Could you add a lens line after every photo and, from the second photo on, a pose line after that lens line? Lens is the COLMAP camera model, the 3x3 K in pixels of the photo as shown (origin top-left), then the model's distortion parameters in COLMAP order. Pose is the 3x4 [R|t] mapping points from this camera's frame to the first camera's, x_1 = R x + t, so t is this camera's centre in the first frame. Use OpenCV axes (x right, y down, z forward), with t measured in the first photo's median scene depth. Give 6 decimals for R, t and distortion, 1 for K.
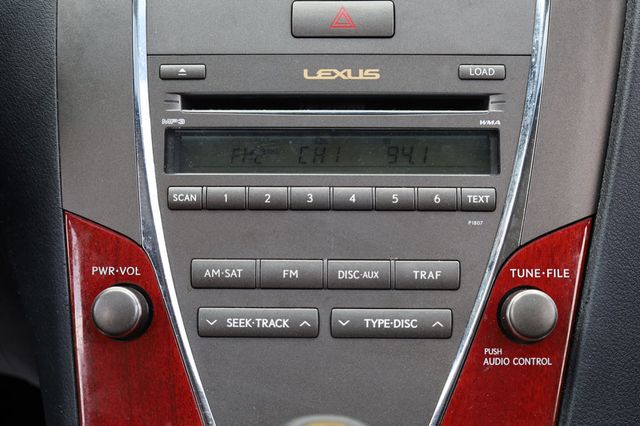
lens RADIAL K [[1046.9, 0, 320.8], [0, 1046.9, 212.7], [0, 0, 1]] dist [-0.006019, 0.000000]
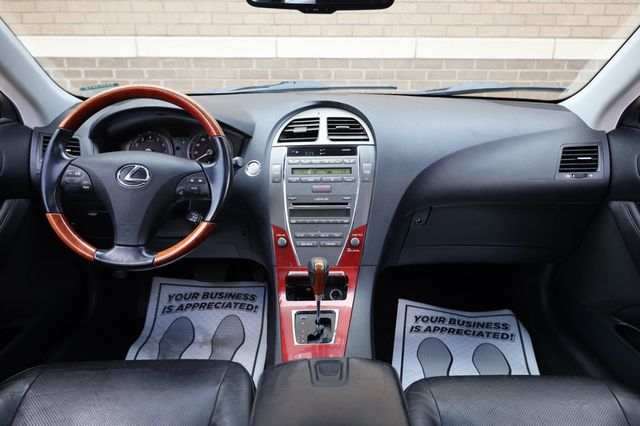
lens RADIAL K [[444.7, 0, 314.5], [0, 444.7, 212.5], [0, 0, 1]] dist [0.002317, 0.008240]
pose [[0.999829, -0.008173, -0.016592, 0.021934], [0.007946, 0.999875, -0.013703, -0.029976], [0.016702, 0.013569, 0.999768, -1.351313]]
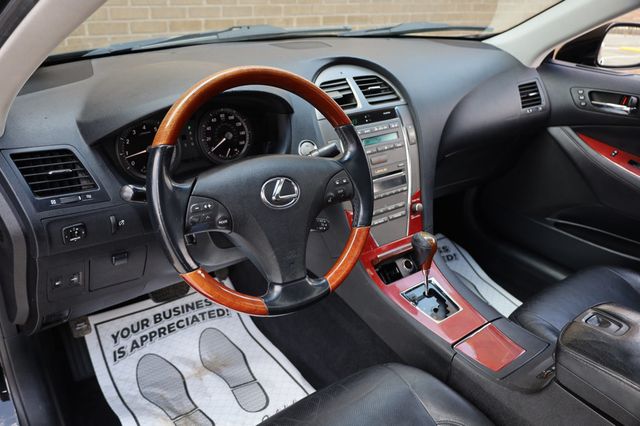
lens RADIAL K [[526.1, 0, 320.5], [0, 526.1, 214.4], [0, 0, 1]] dist [0.006609, 0.002611]
pose [[0.801600, -0.244646, 0.545515, -1.676731], [0.165277, 0.967564, 0.191057, -0.467913], [-0.574562, -0.062991, 0.816033, -0.936647]]
